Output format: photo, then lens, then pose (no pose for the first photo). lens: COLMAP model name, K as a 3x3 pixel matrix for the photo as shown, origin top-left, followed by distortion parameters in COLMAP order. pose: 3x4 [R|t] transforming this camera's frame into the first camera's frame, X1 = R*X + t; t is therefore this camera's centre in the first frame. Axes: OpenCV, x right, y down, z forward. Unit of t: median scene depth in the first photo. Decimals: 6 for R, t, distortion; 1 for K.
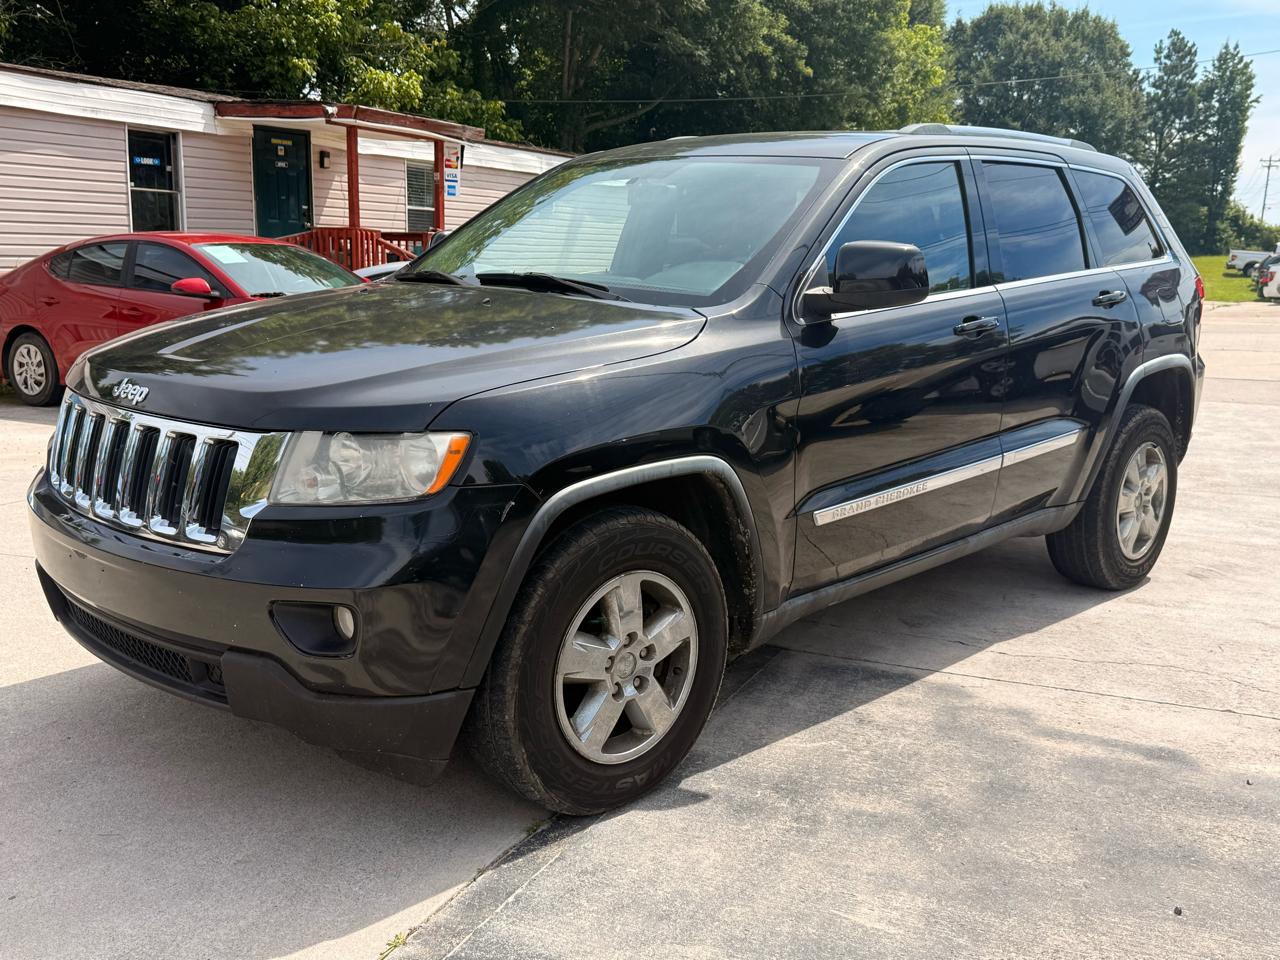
lens RADIAL K [[1289.8, 0, 636.2], [0, 1289.8, 476.9], [0, 0, 1]] dist [0.034203, 0.000000]
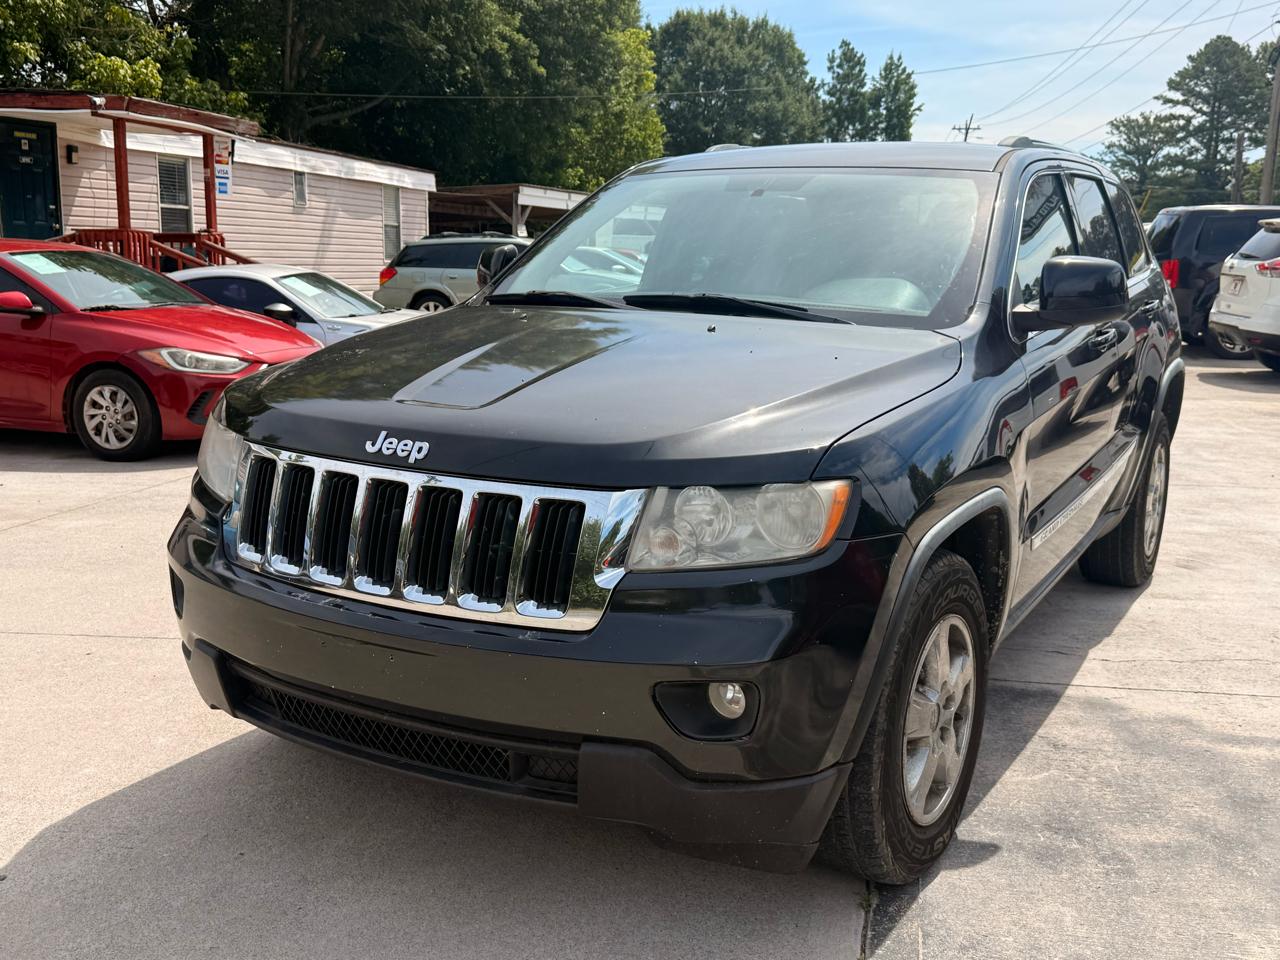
lens RADIAL K [[1289.8, 0, 643.0], [0, 1289.8, 481.8], [0, 0, 1]] dist [0.034203, 0.000000]
pose [[0.972286, -0.047550, 0.228908, -0.237122], [0.046328, 0.998869, 0.010715, -0.024575], [-0.229159, 0.000187, 0.973389, 0.078314]]
